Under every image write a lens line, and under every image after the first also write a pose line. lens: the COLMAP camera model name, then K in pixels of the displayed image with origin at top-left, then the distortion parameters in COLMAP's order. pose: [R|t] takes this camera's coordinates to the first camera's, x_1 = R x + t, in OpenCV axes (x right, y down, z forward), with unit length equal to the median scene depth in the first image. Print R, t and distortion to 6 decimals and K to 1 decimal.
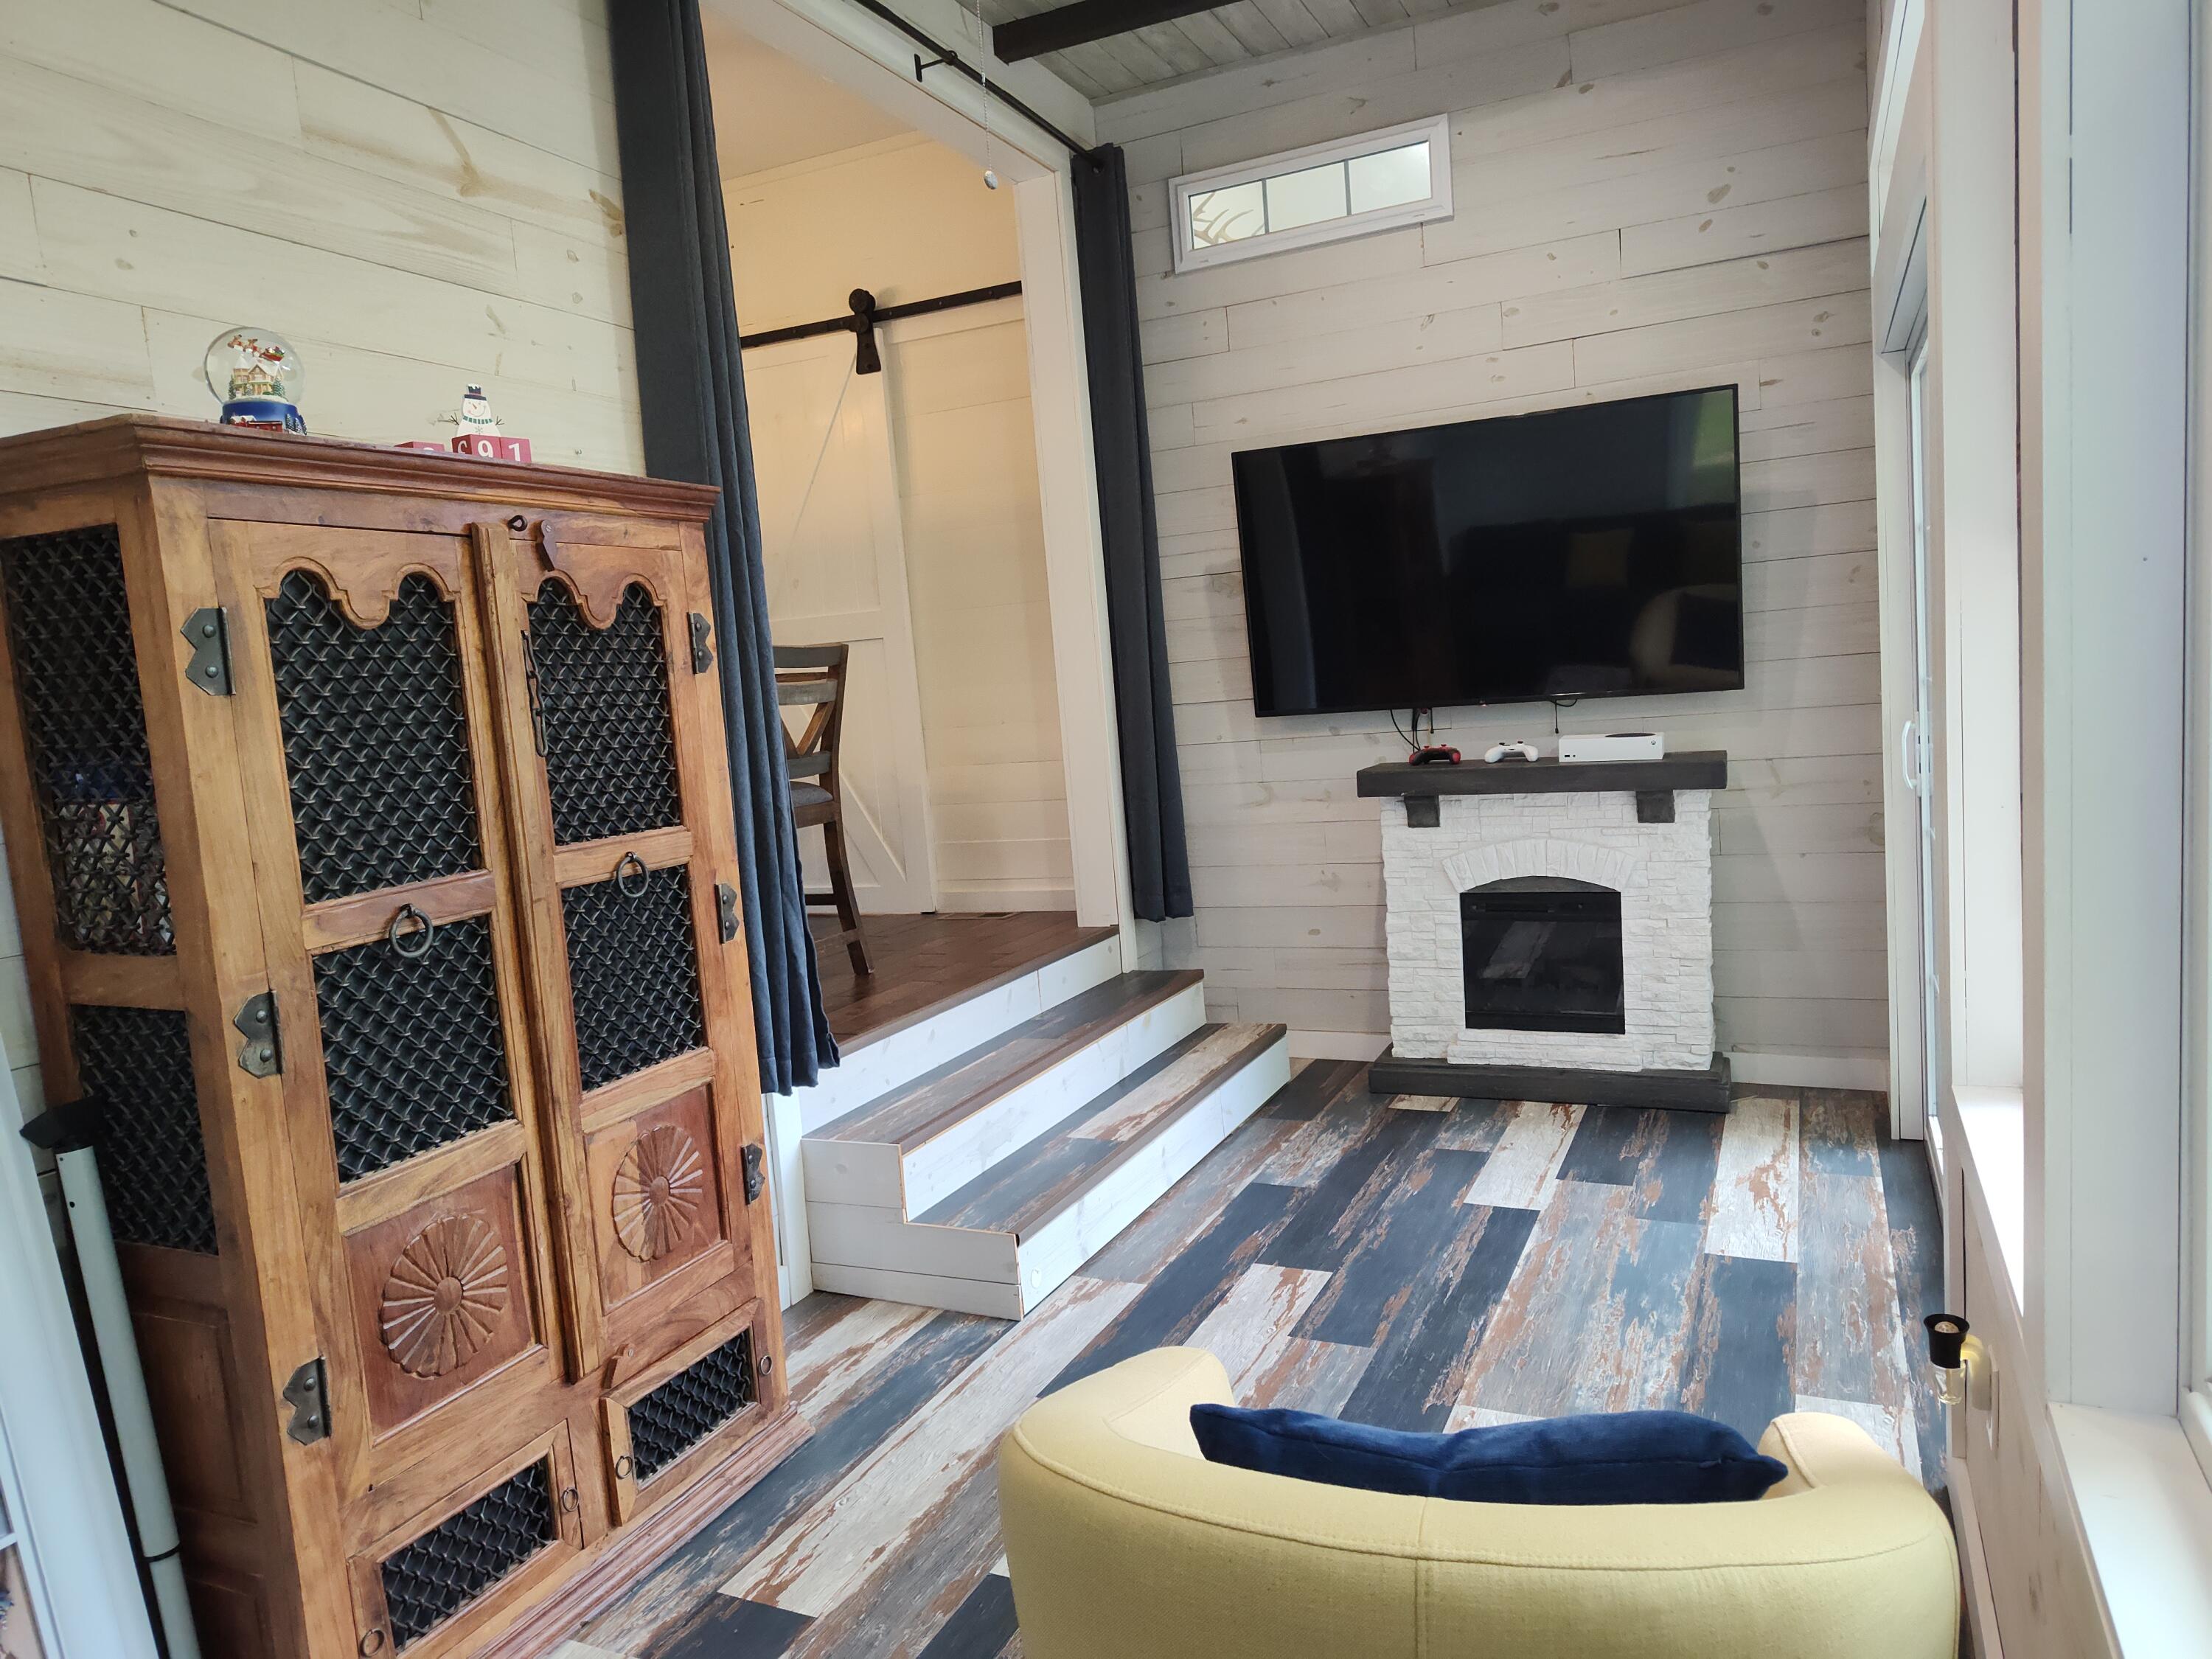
lens RADIAL K [[1507.7, 0, 1105.3], [0, 1507.7, 831.4], [0, 0, 1]] dist [-0.009669, -0.007866]
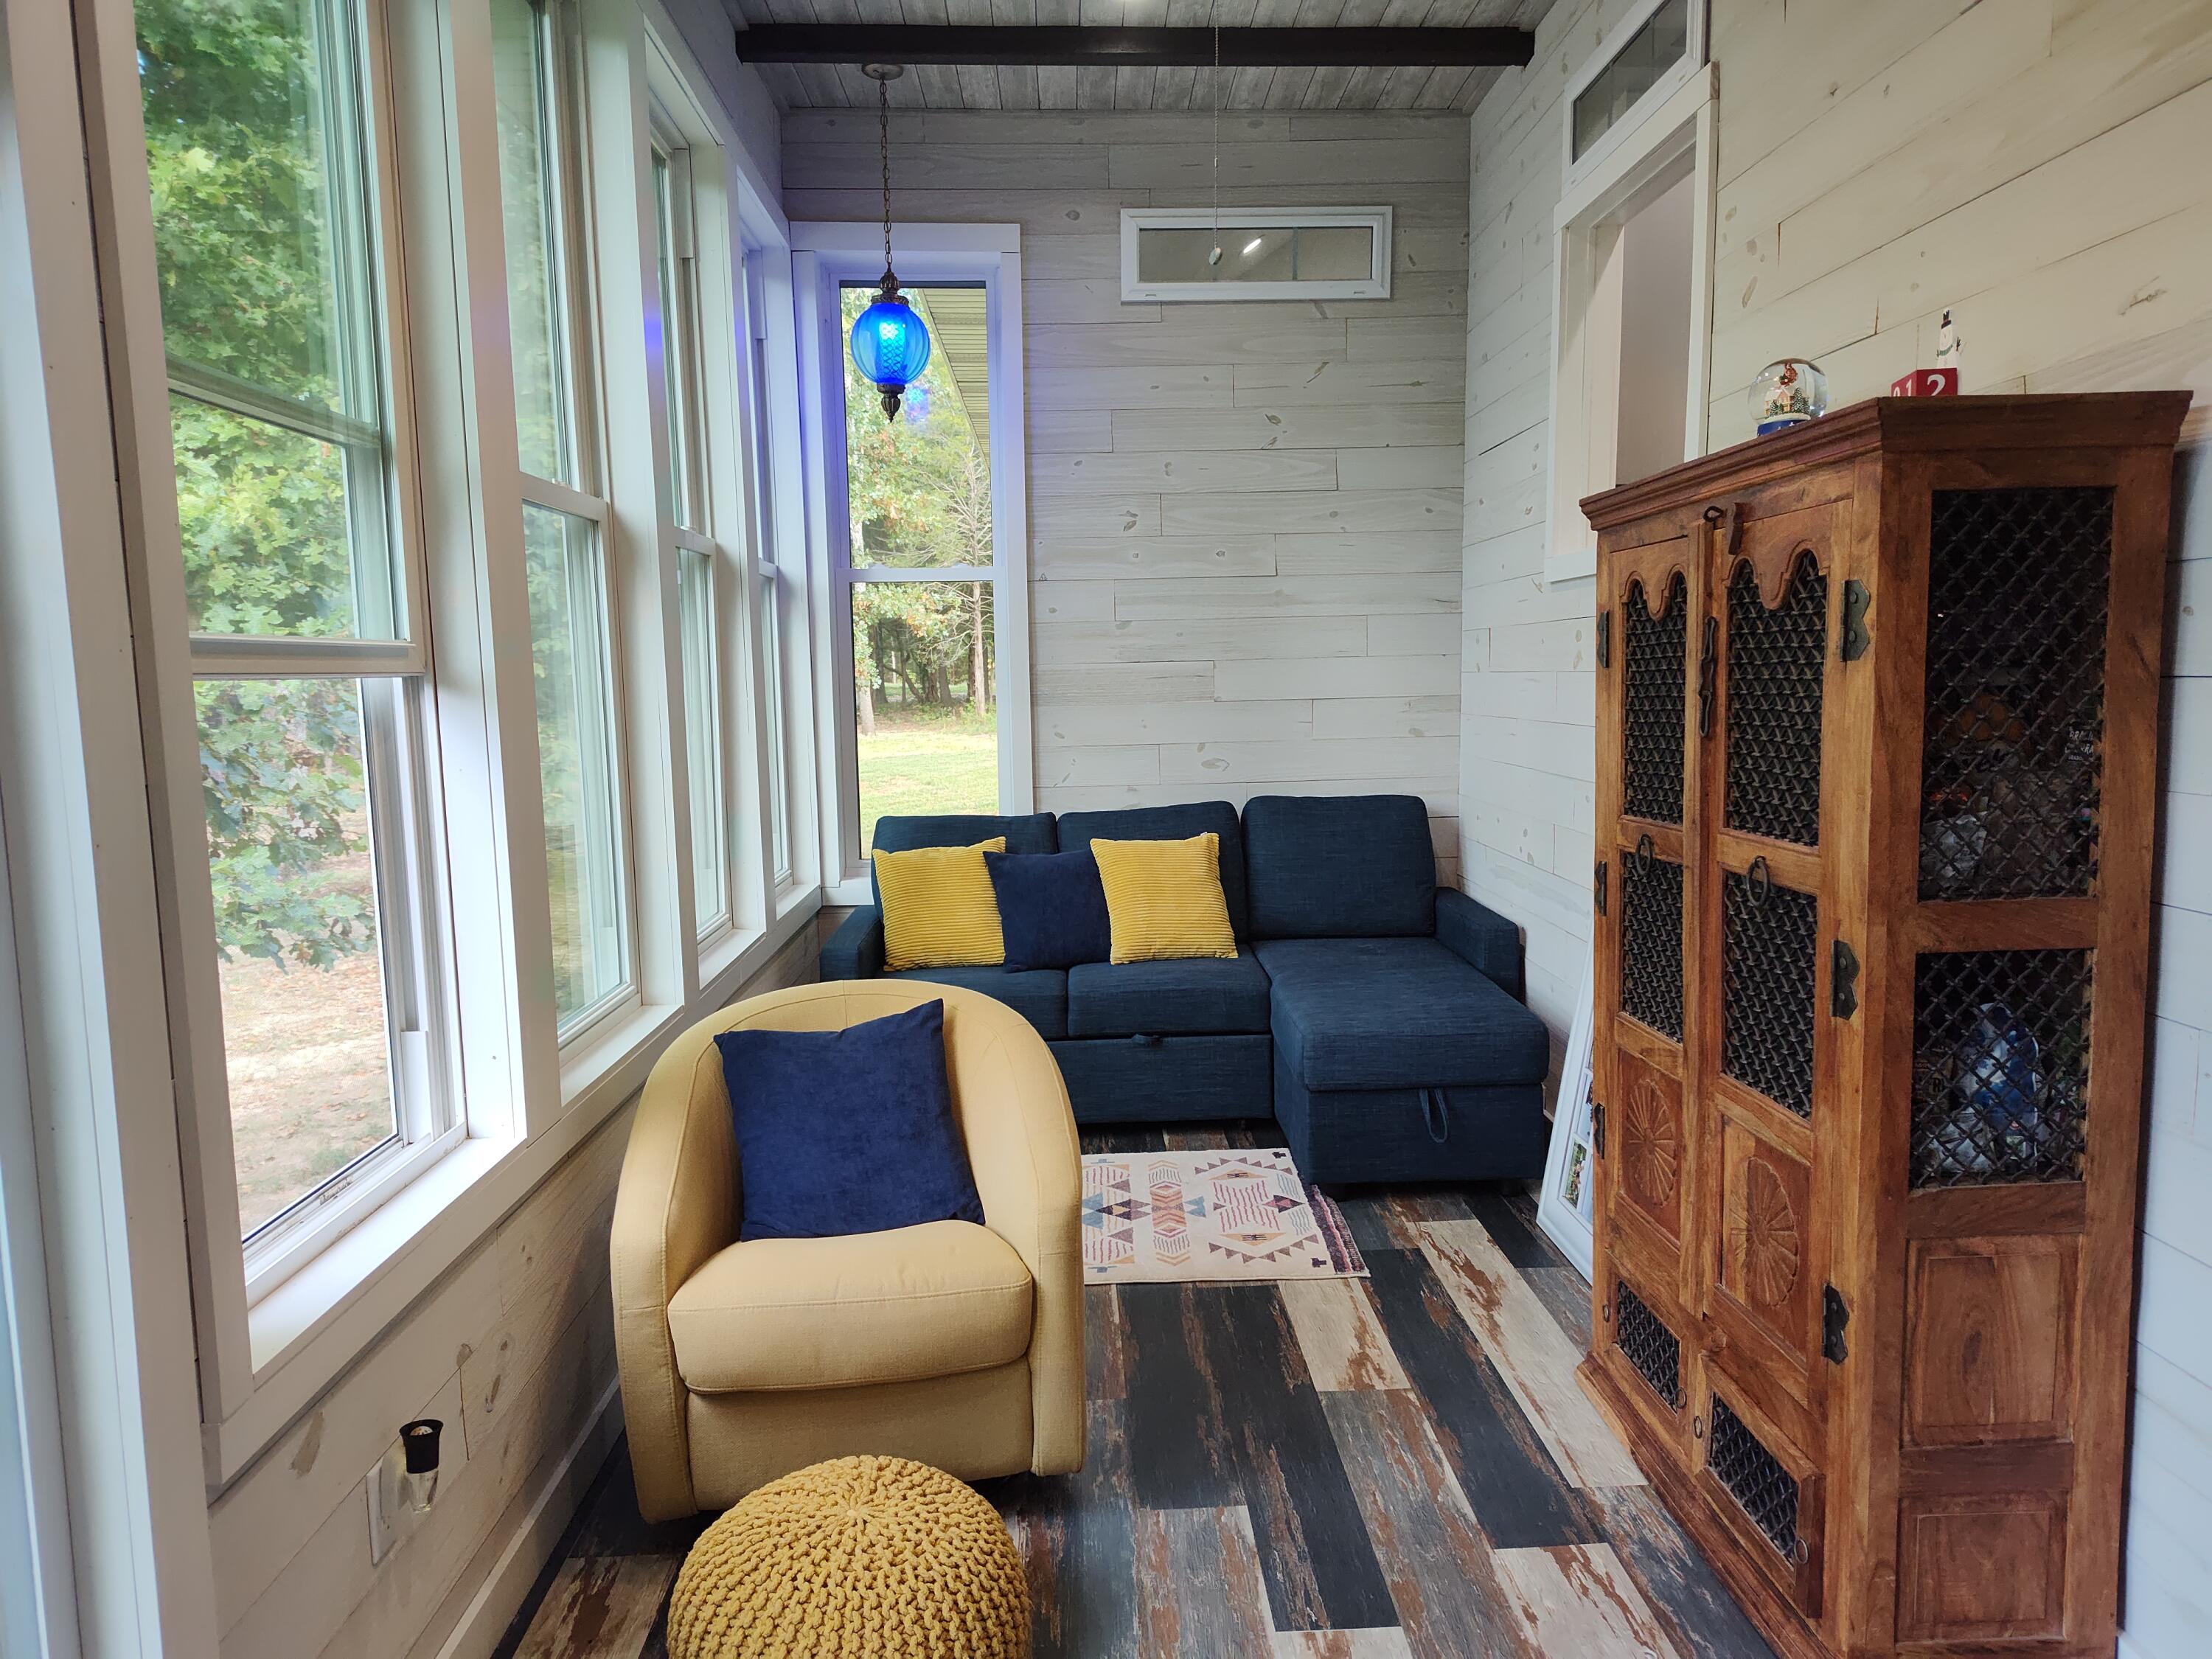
lens RADIAL K [[1507.7, 0, 1111.5], [0, 1507.7, 834.1], [0, 0, 1]] dist [-0.009669, -0.007866]
pose [[-0.890353, 0.133253, -0.435332, 0.387664], [0.034510, 0.973210, 0.227314, -0.199119], [0.453960, 0.187367, -0.871099, 1.464159]]
